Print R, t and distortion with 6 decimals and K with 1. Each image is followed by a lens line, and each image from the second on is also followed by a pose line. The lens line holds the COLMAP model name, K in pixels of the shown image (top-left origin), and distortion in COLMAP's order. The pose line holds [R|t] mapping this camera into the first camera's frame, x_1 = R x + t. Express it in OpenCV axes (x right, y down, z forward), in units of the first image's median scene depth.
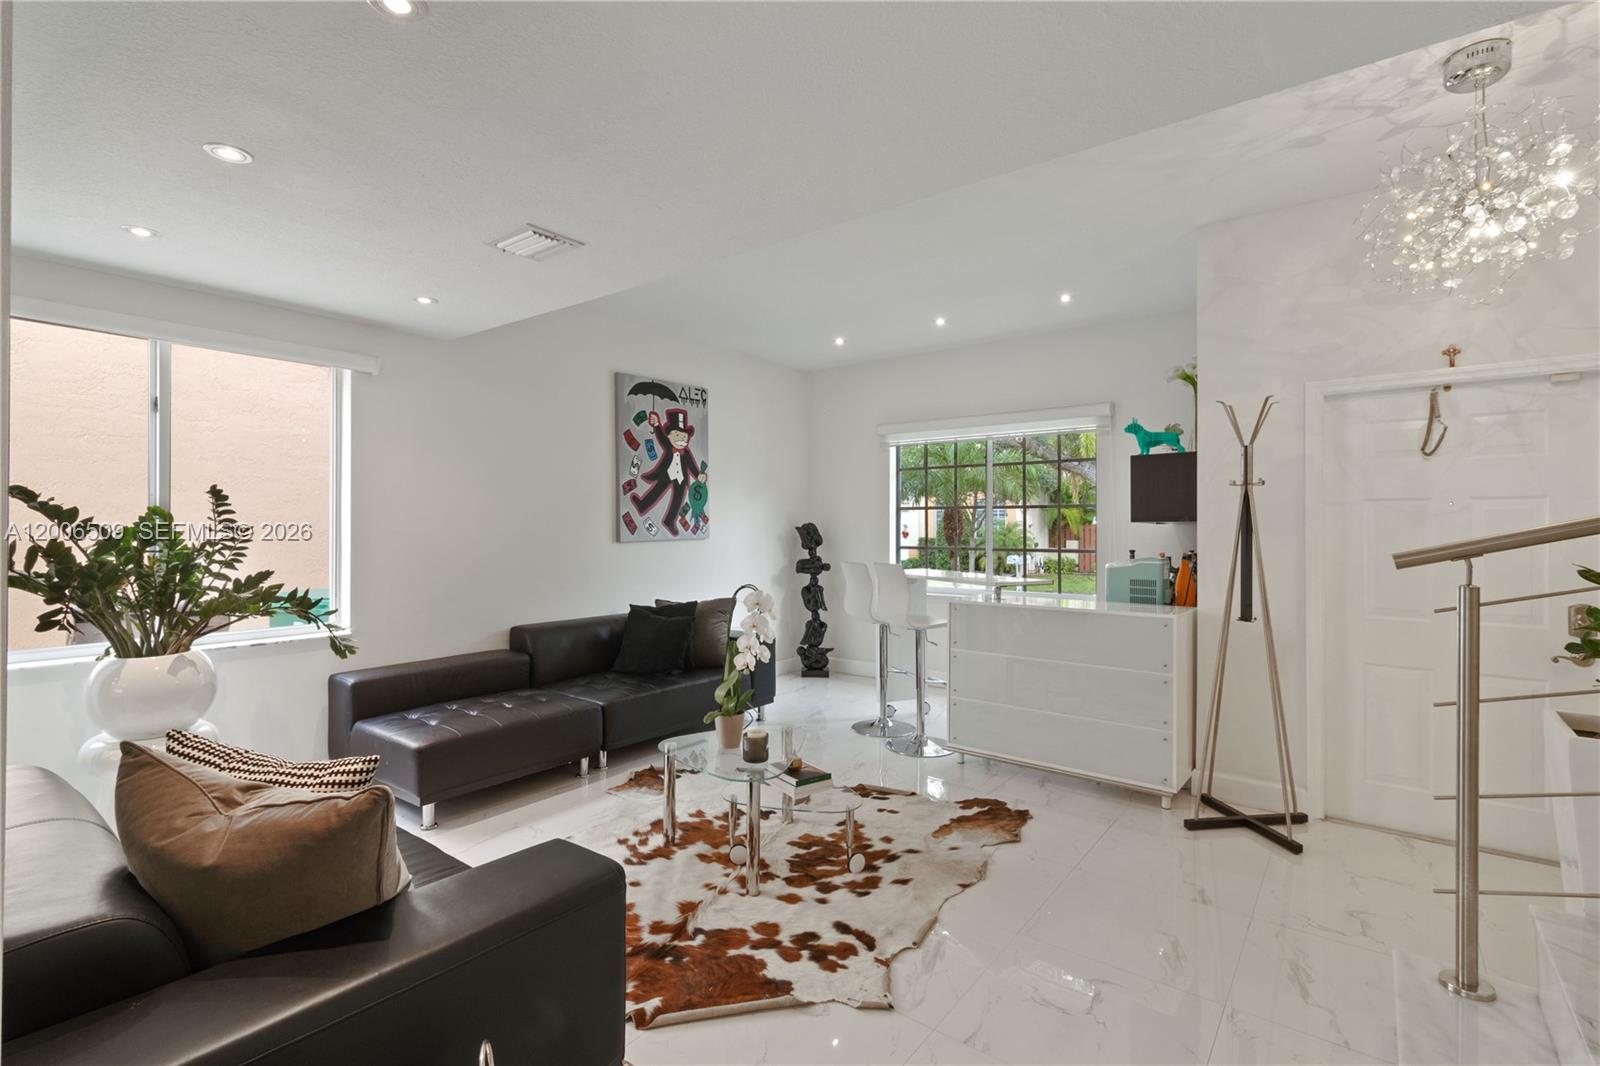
lens RADIAL K [[736.0, 0, 800.0], [0, 736.0, 533.0], [0, 0, 1]] dist [0.001823, 0.000107]
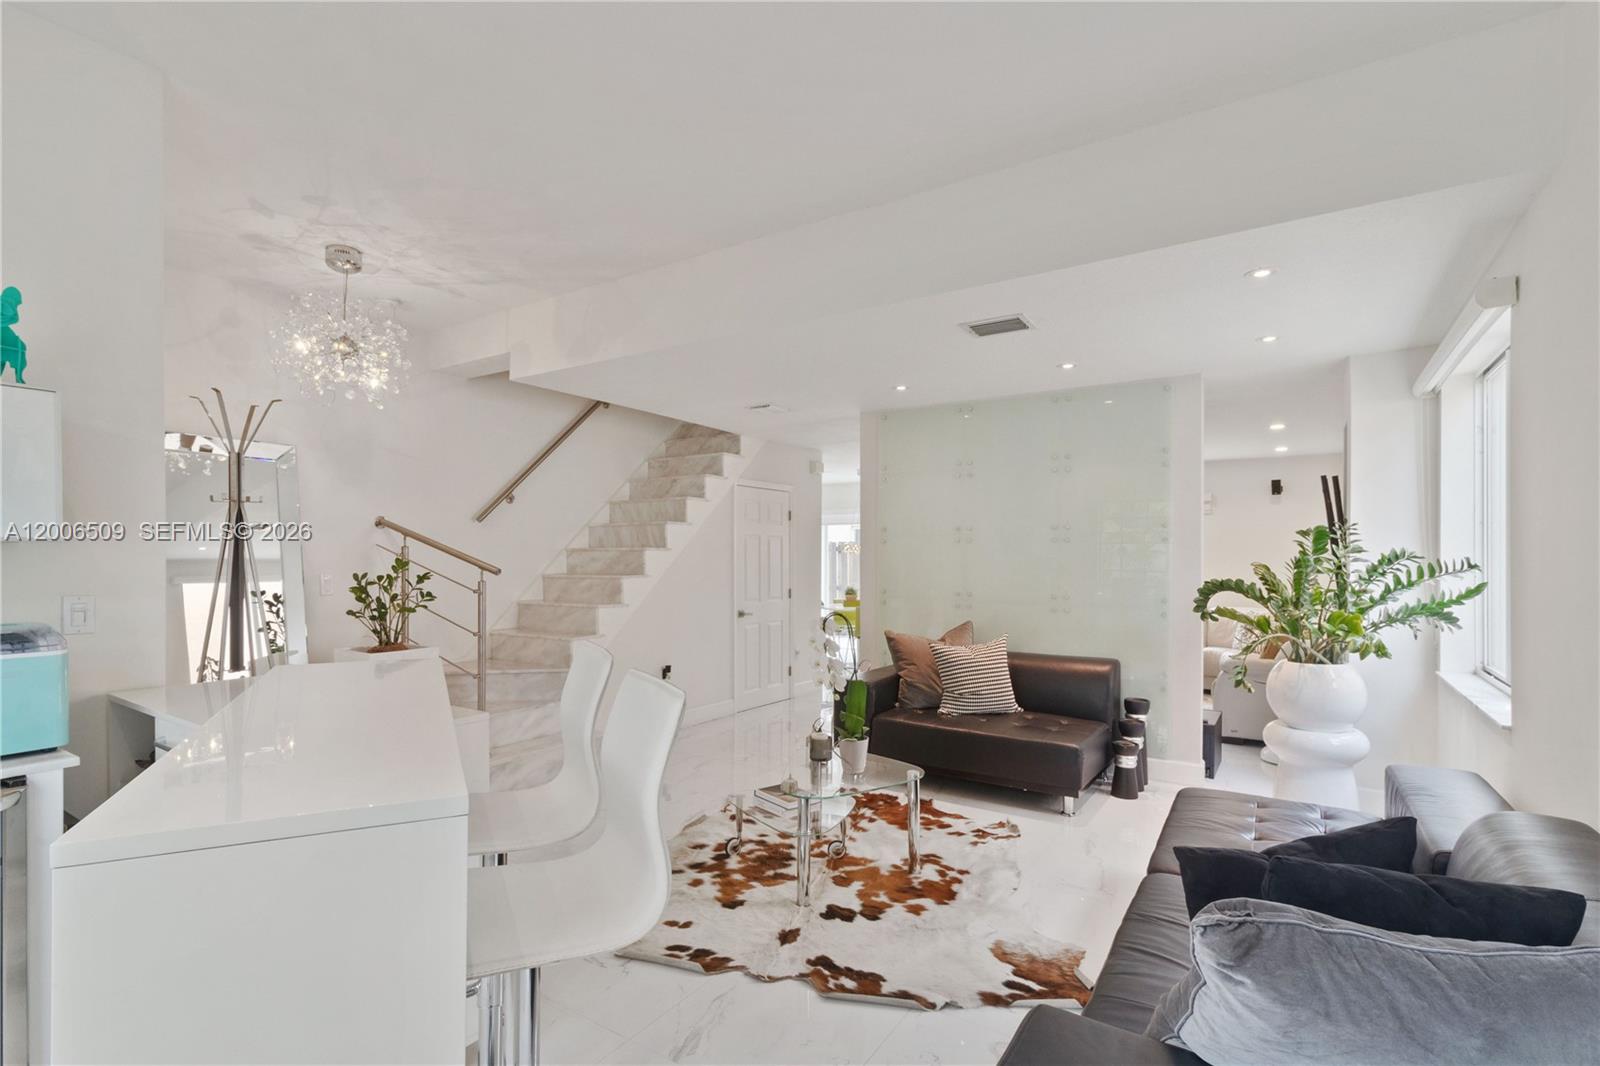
lens RADIAL K [[749.5, 0, 792.4], [0, 749.5, 552.0], [0, 0, 1]] dist [0.014951, -0.000021]
pose [[-0.997977, -0.003502, -0.063473, 0.043871], [-0.002715, 0.999918, -0.012483, 0.000878], [0.063512, -0.012286, -0.997905, 1.603092]]
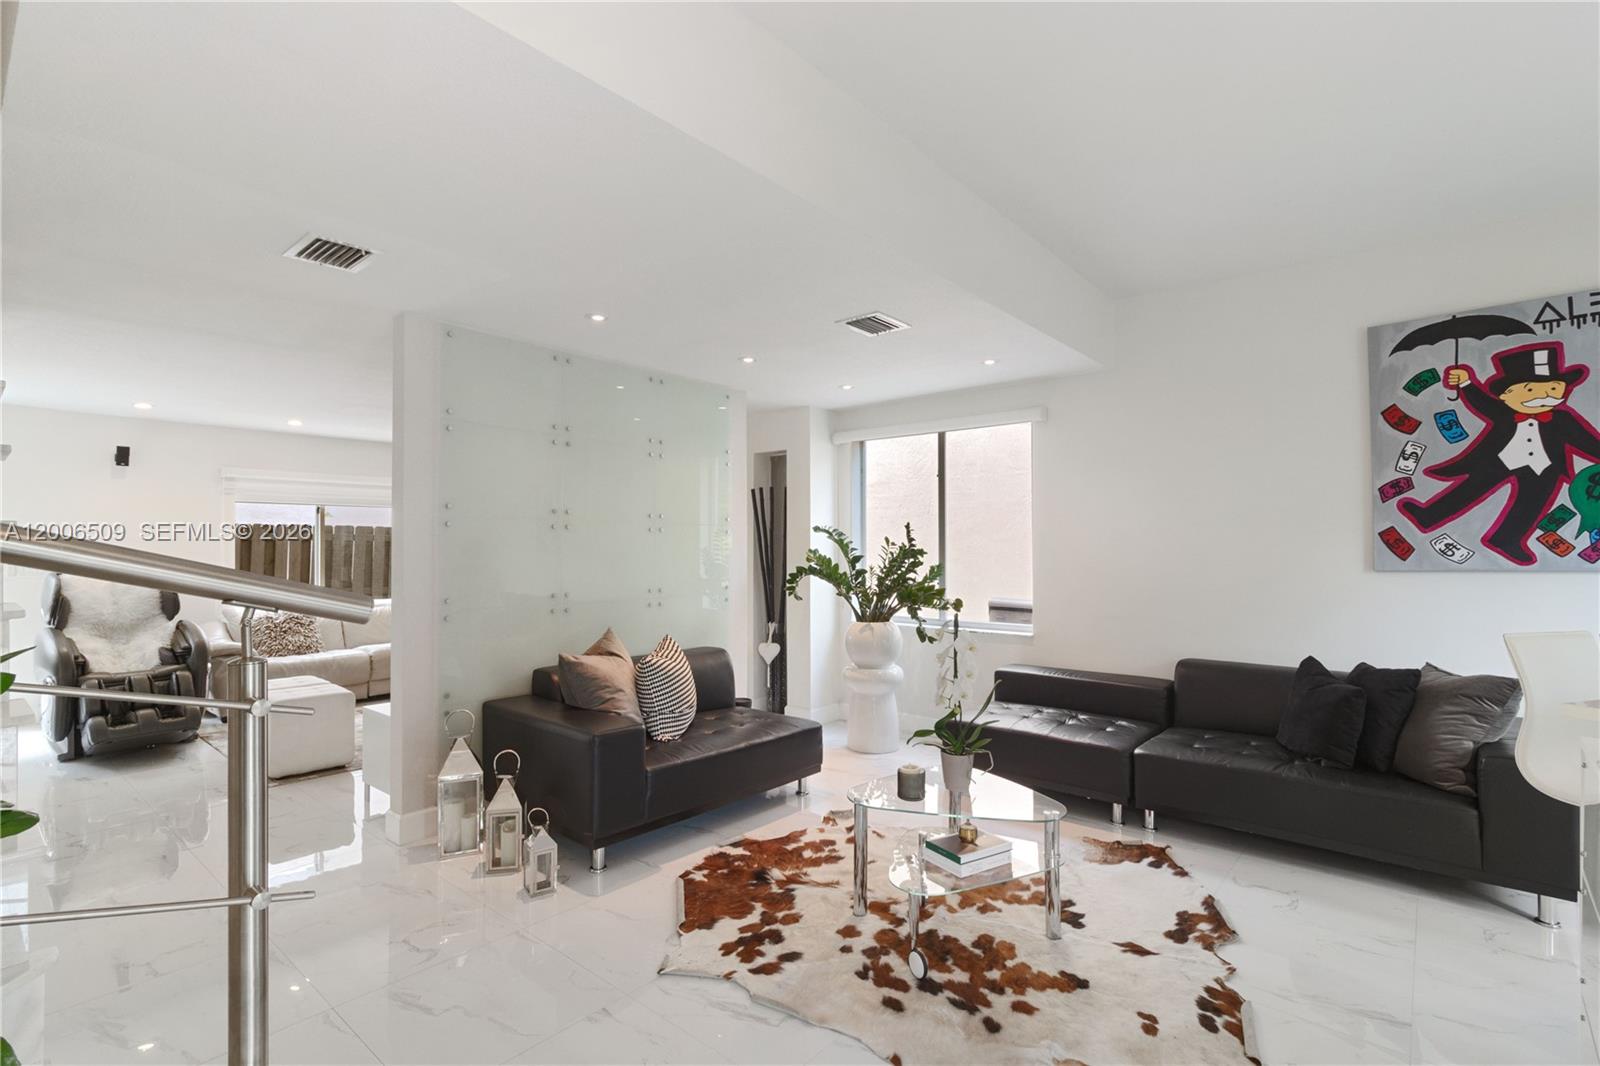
lens RADIAL K [[749.5, 0, 792.4], [0, 749.5, 552.0], [0, 0, 1]] dist [0.014951, -0.000021]
pose [[-0.051219, 0.004131, -0.998679, 0.667651], [-0.007071, 0.999965, 0.004499, -0.006621], [0.998662, 0.007292, -0.051188, 0.660257]]
